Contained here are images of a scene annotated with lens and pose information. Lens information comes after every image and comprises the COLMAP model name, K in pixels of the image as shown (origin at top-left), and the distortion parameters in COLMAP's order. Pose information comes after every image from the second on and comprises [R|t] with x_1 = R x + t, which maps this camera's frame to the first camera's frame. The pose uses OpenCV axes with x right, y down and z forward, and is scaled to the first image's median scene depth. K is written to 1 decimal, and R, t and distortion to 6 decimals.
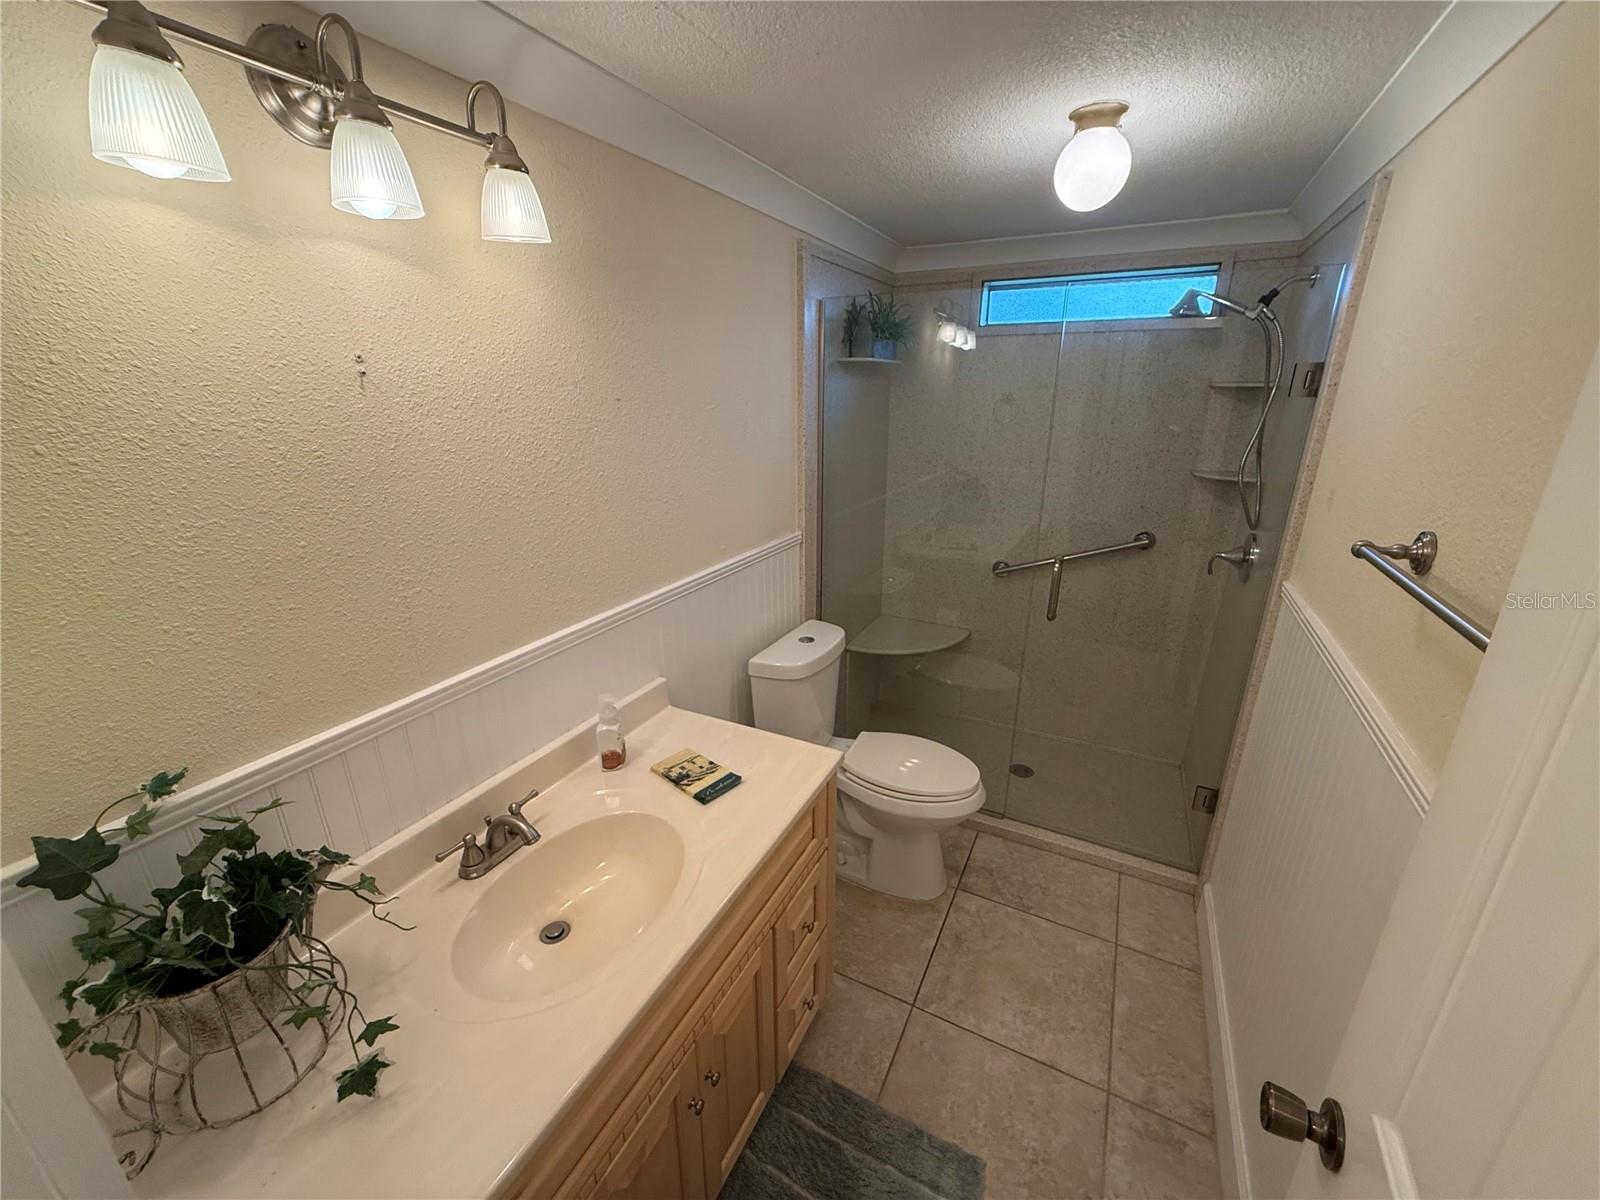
lens RADIAL K [[637.4, 0, 797.1], [0, 637.4, 597.6], [0, 0, 1]] dist [0.000796, -0.000286]
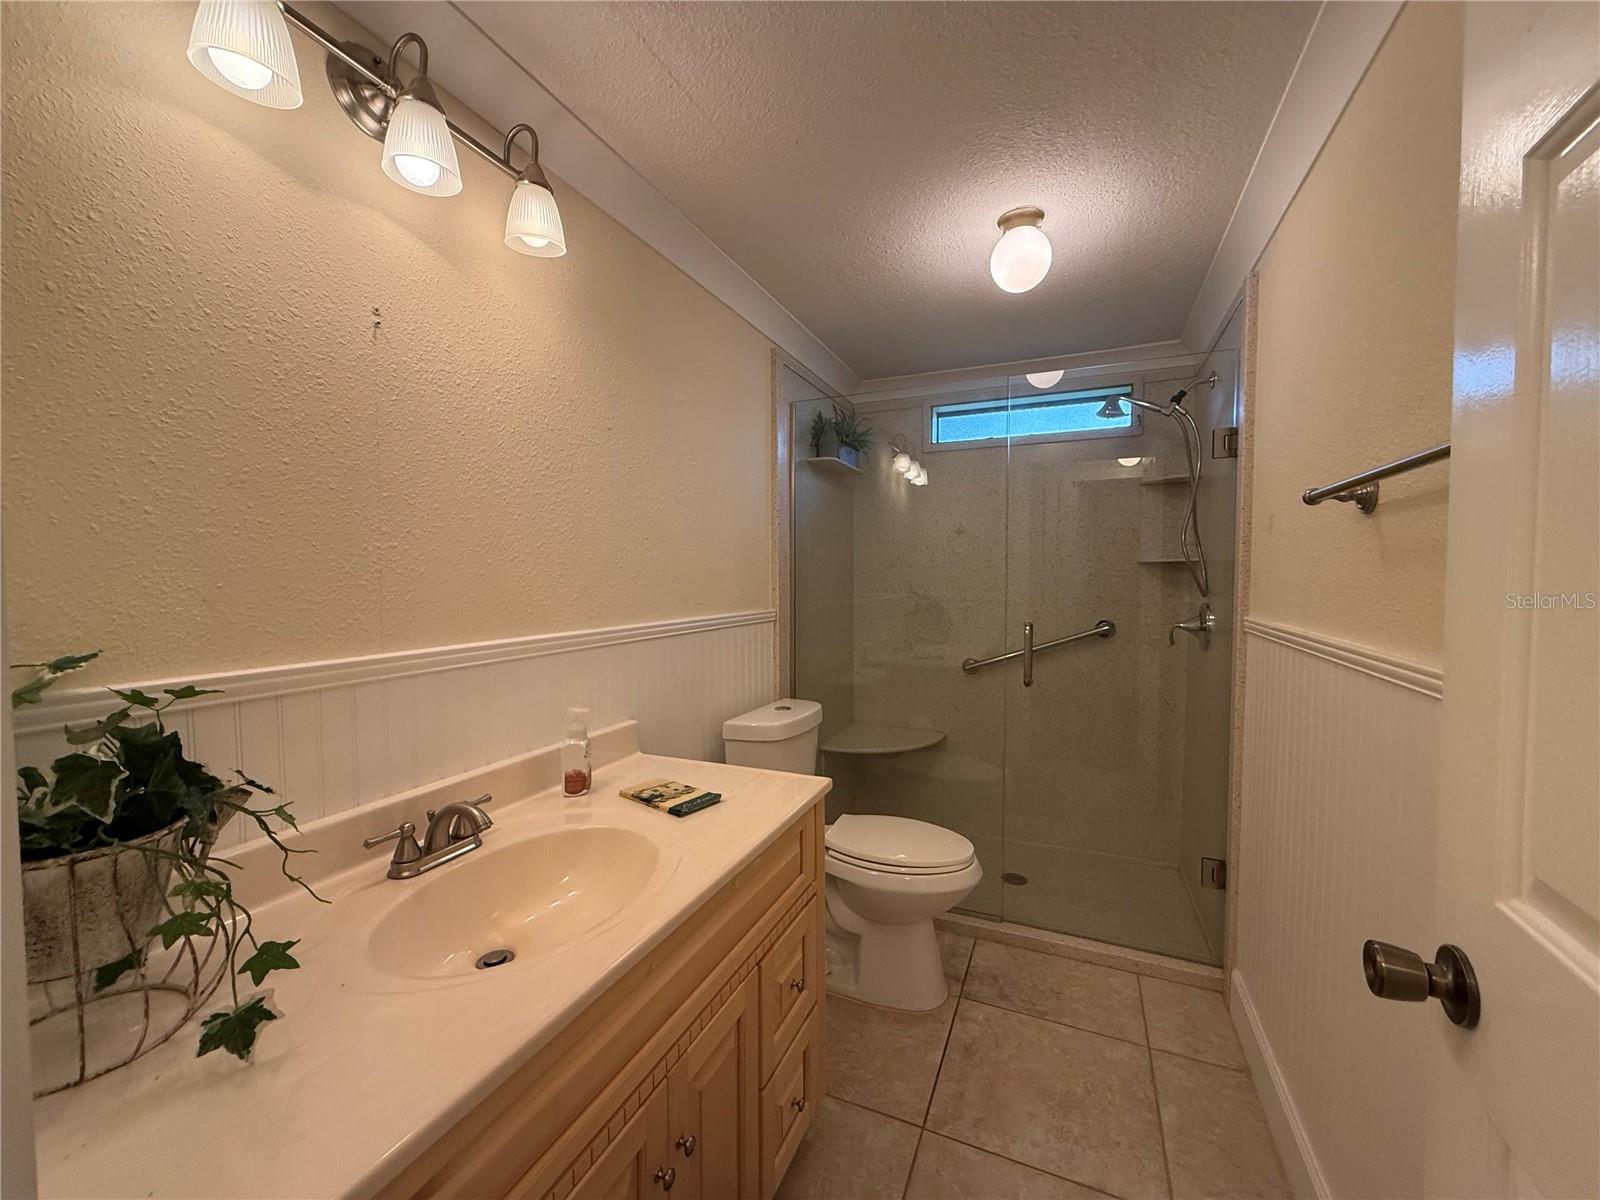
lens RADIAL K [[635.2, 0, 796.7], [0, 635.2, 601.5], [0, 0, 1]] dist [-0.000466, -0.000106]
pose [[0.998018, -0.001004, 0.062919, -0.031070], [0.018679, 0.959534, -0.280971, 0.229748], [-0.060091, 0.281590, 0.957651, 0.045445]]
